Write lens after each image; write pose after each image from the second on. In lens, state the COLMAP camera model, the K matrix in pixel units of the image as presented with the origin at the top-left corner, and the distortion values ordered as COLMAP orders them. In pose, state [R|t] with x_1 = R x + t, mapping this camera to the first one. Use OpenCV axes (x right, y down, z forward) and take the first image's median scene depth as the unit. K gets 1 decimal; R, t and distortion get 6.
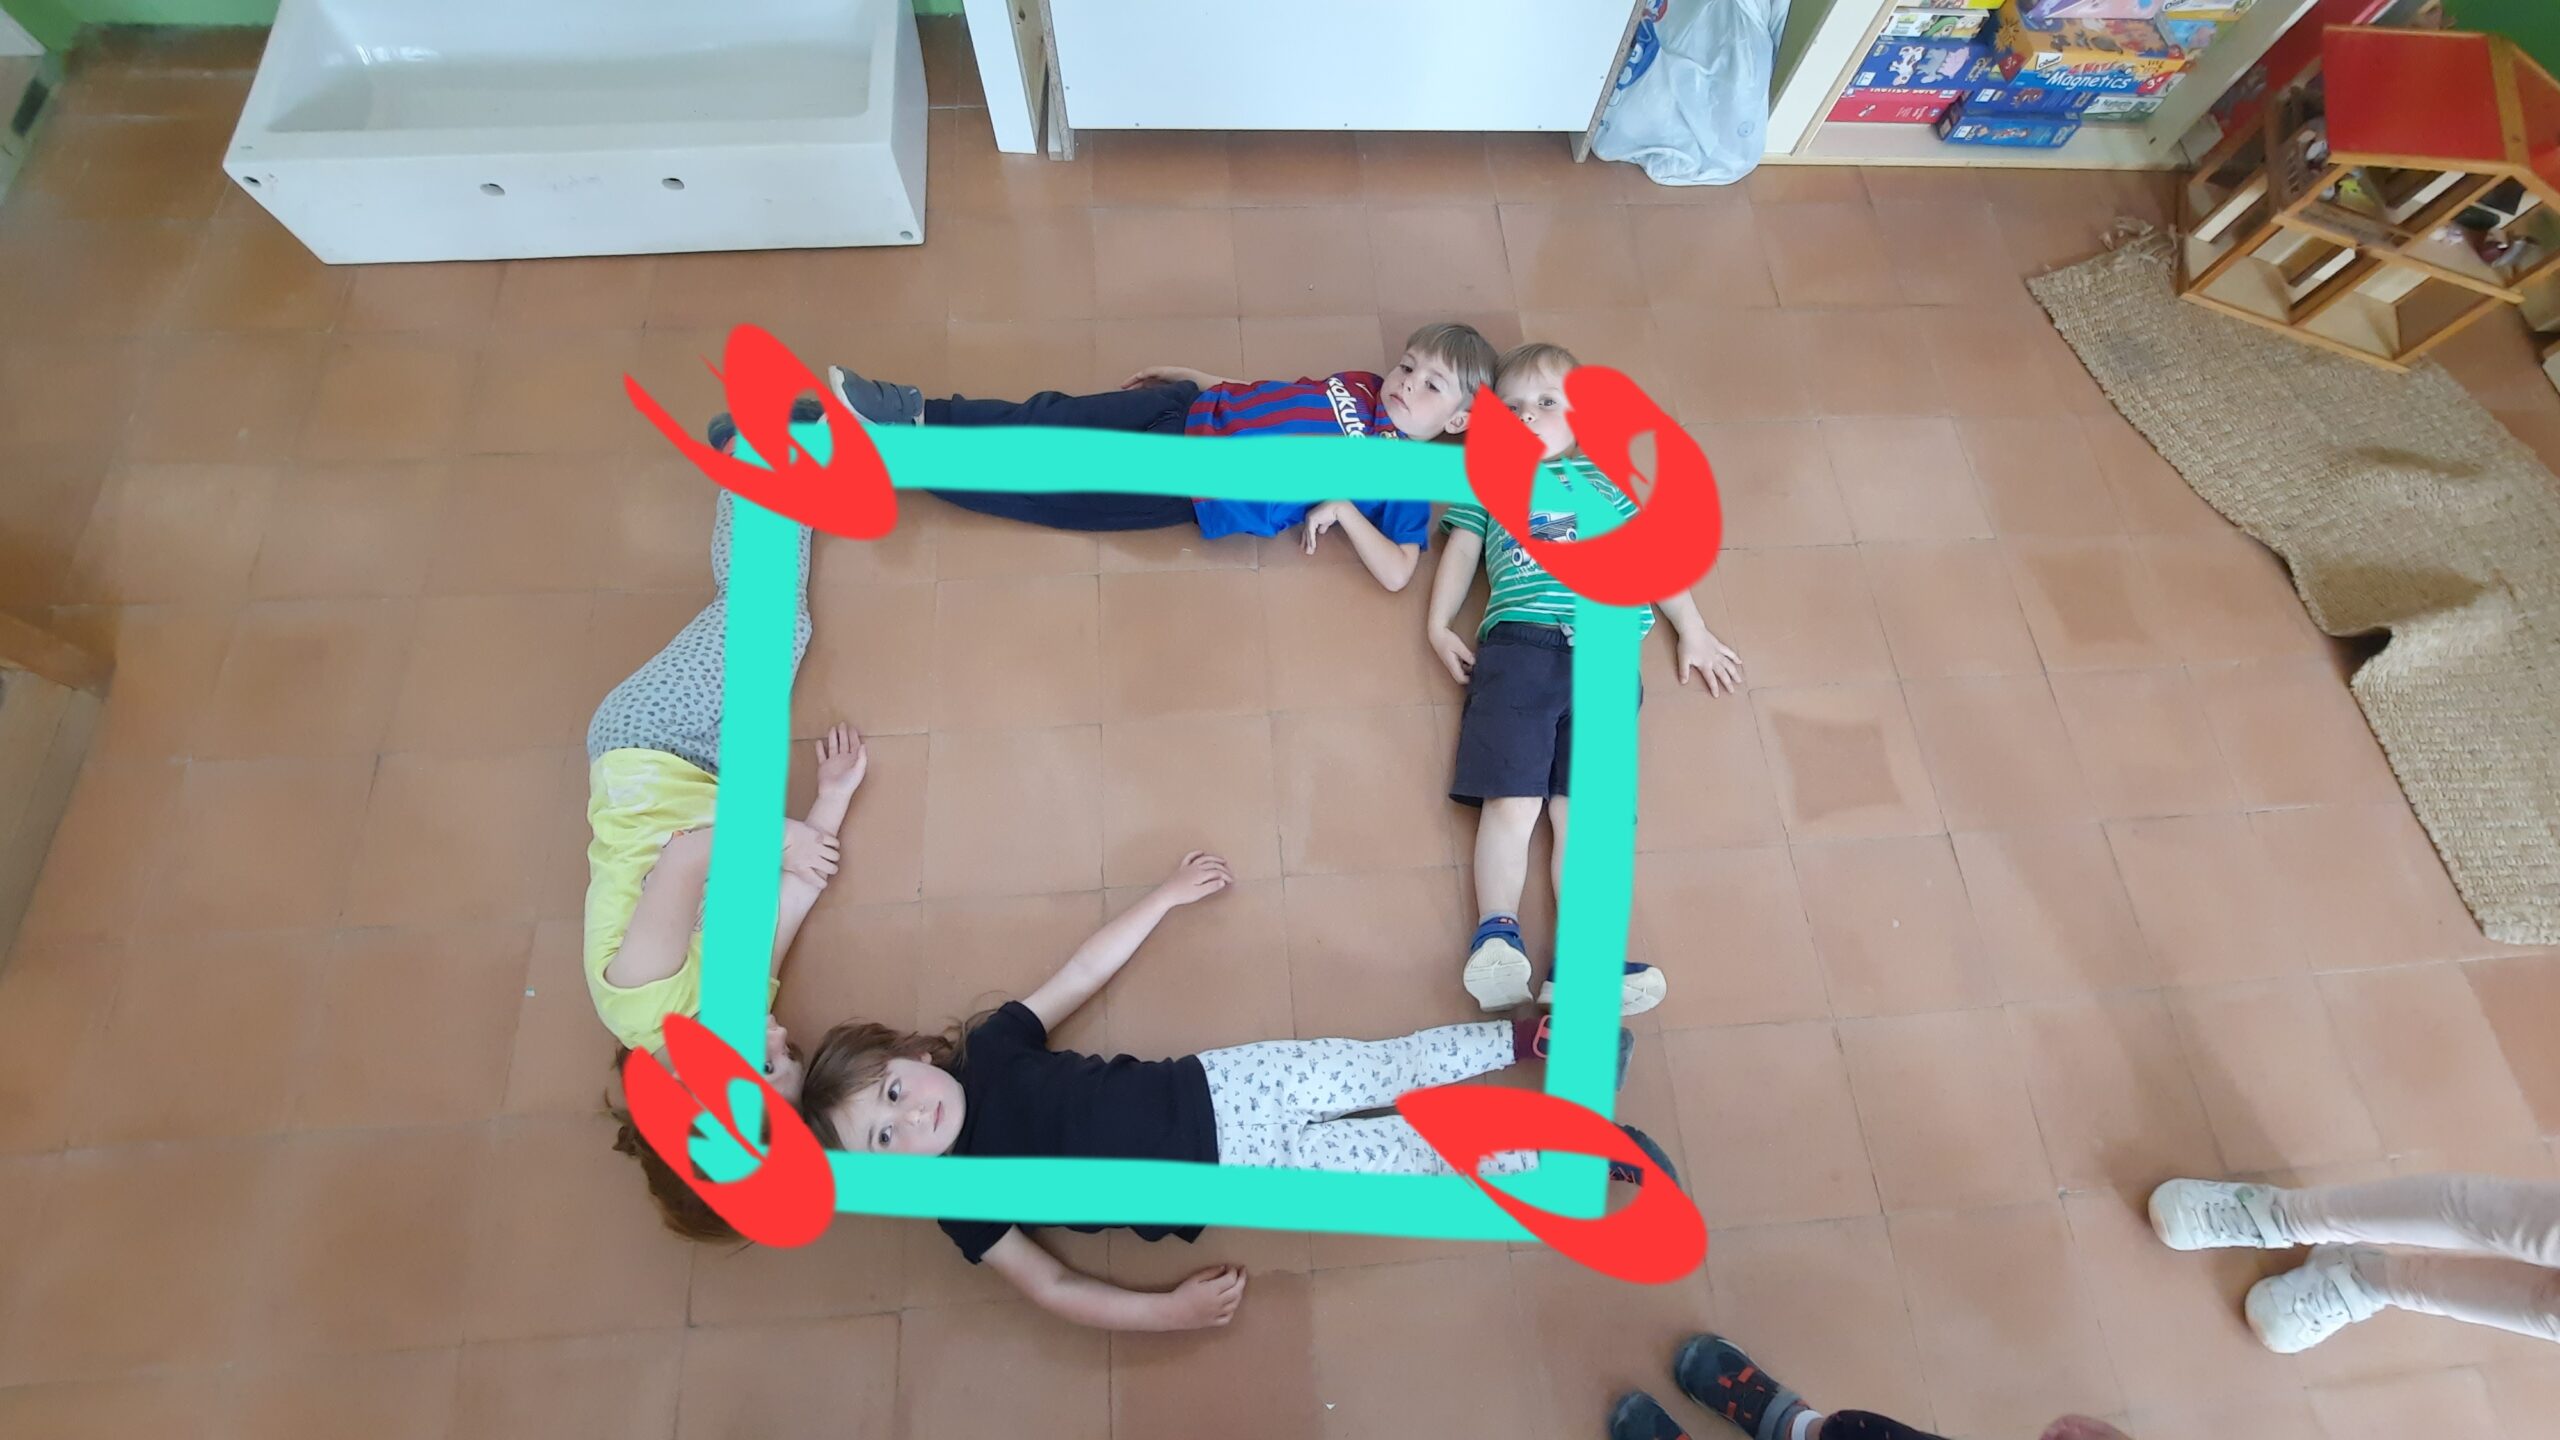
lens RADIAL K [[1049.4, 0, 1267.2], [0, 1049.4, 725.9], [0, 0, 1]] dist [-0.016471, 0.001117]
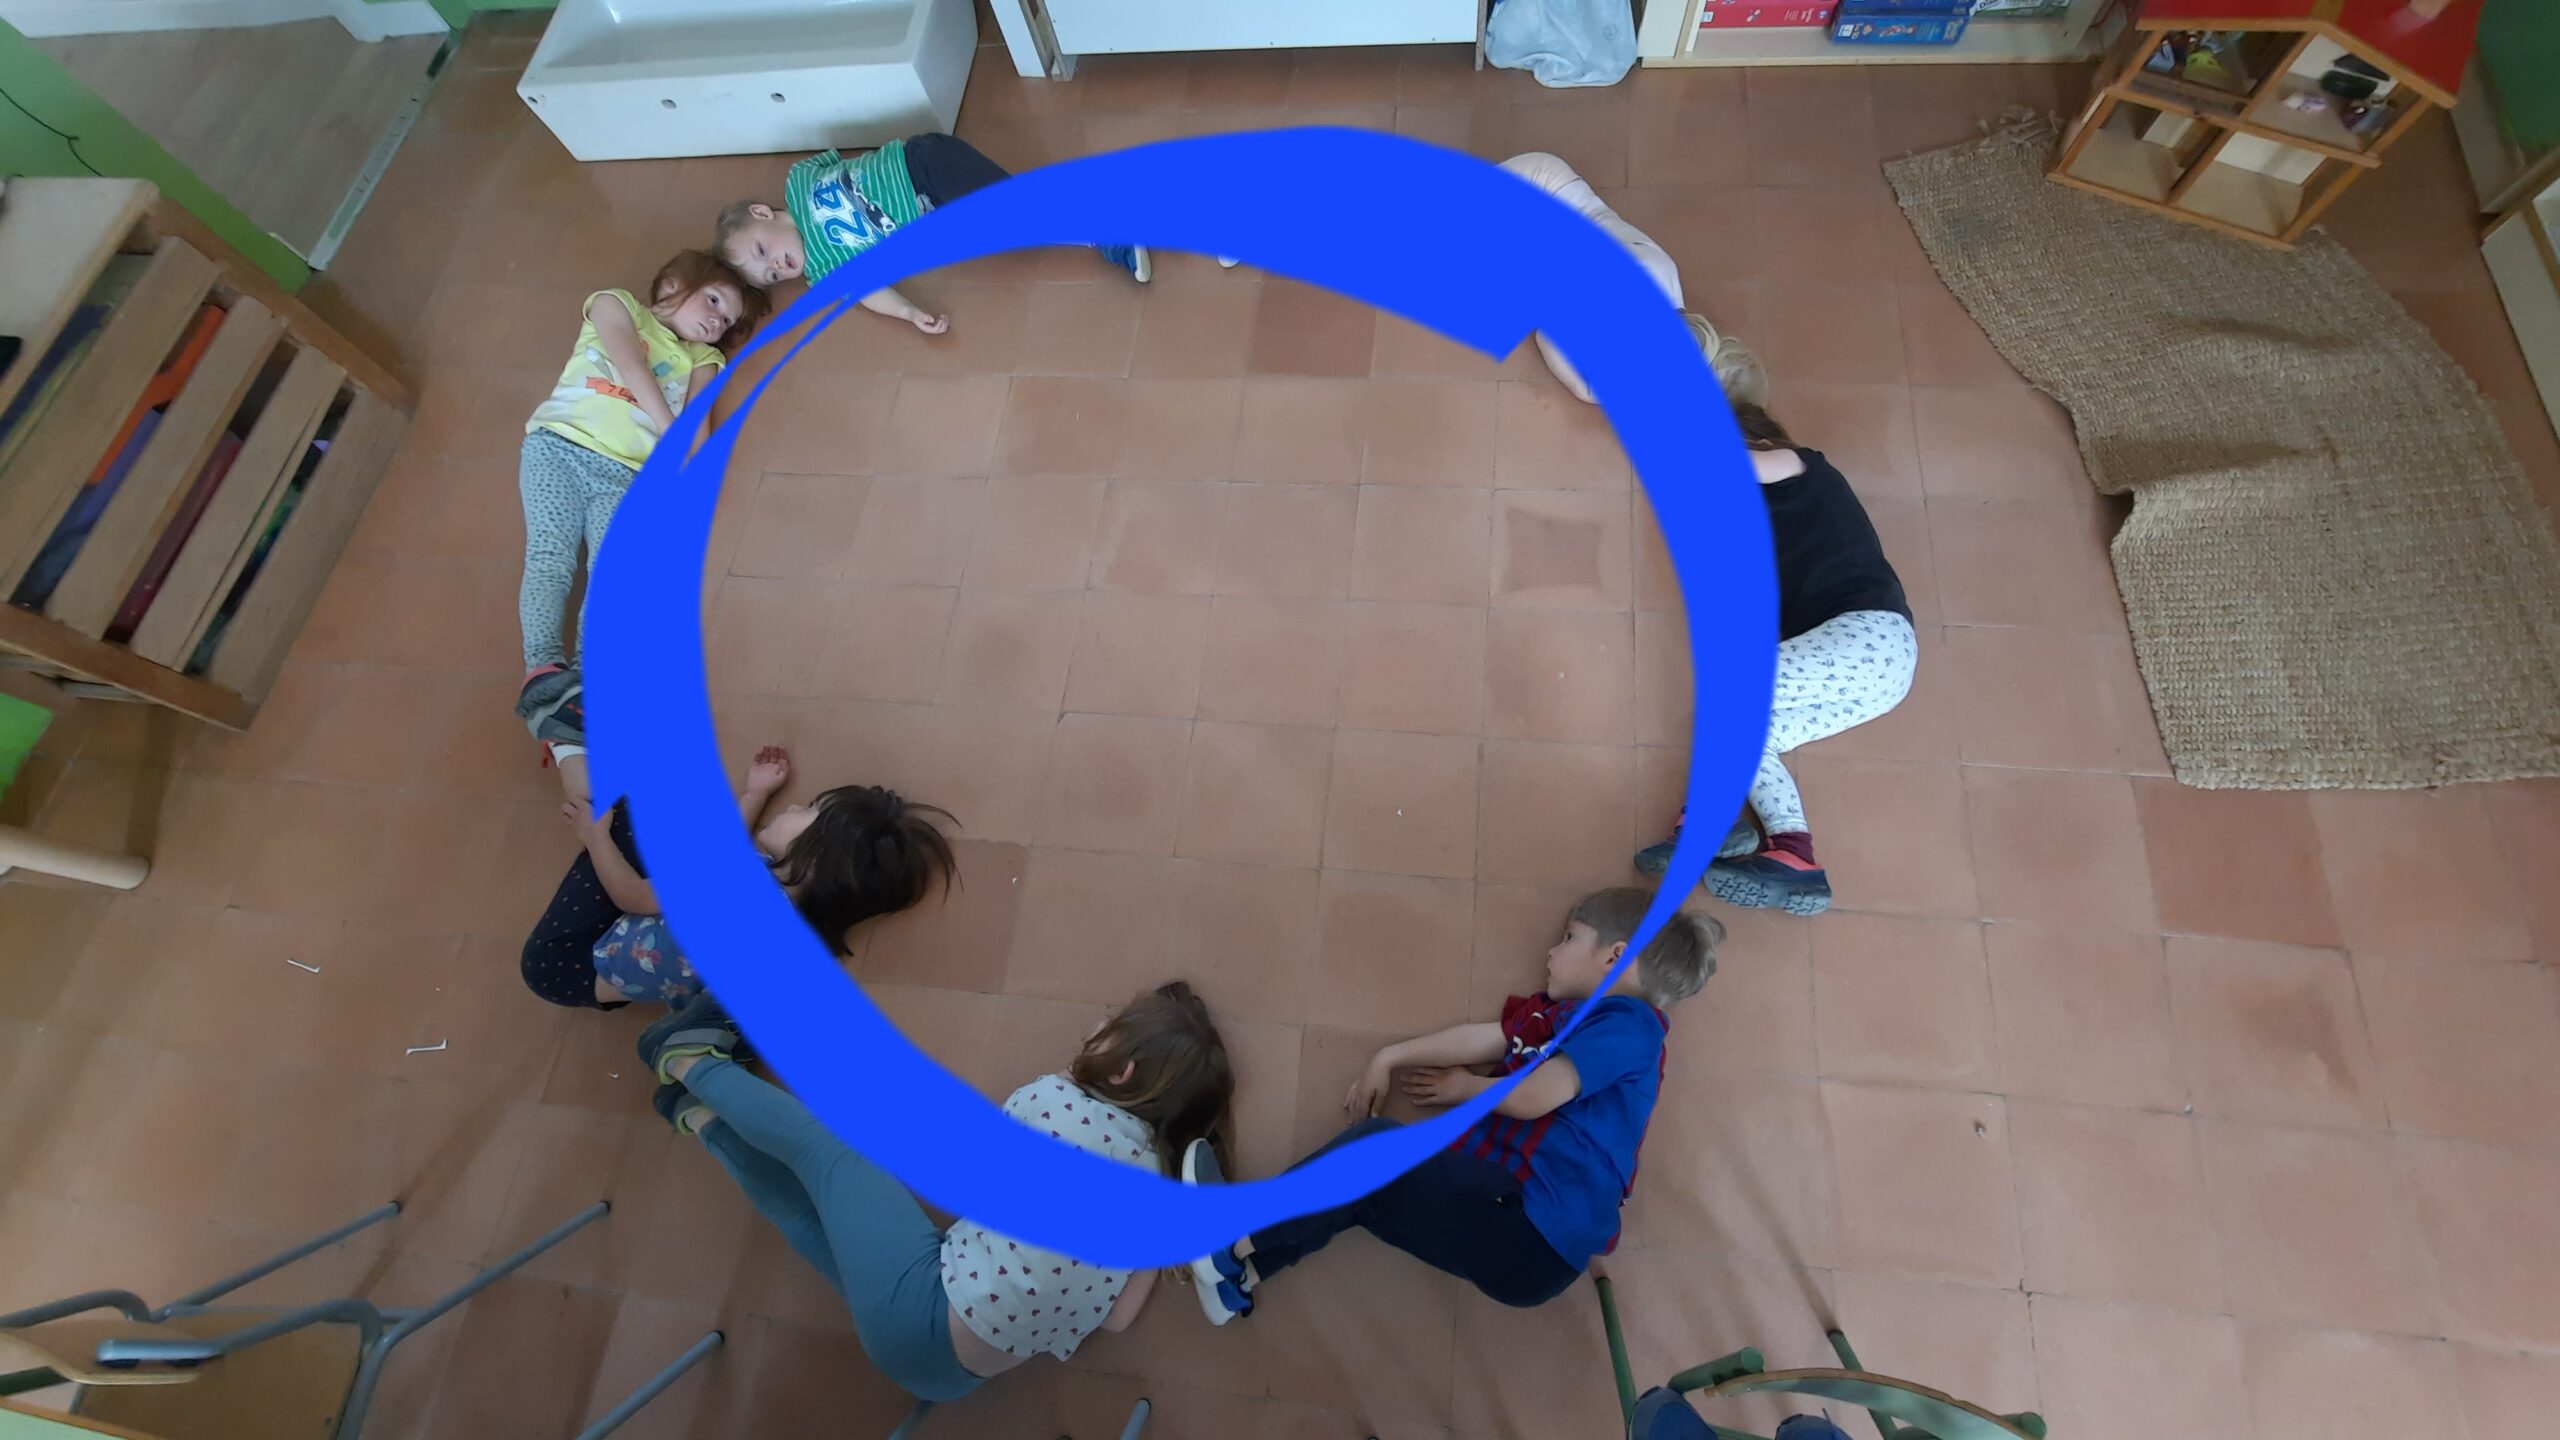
lens RADIAL K [[1049.4, 0, 1291.1], [0, 1049.4, 735.6], [0, 0, 1]] dist [-0.016471, 0.001117]
pose [[0.967267, 0.109639, -0.228855, 0.461926], [-0.109729, 0.993885, 0.012374, 0.219801], [0.228812, 0.013143, 0.973382, -0.186119]]
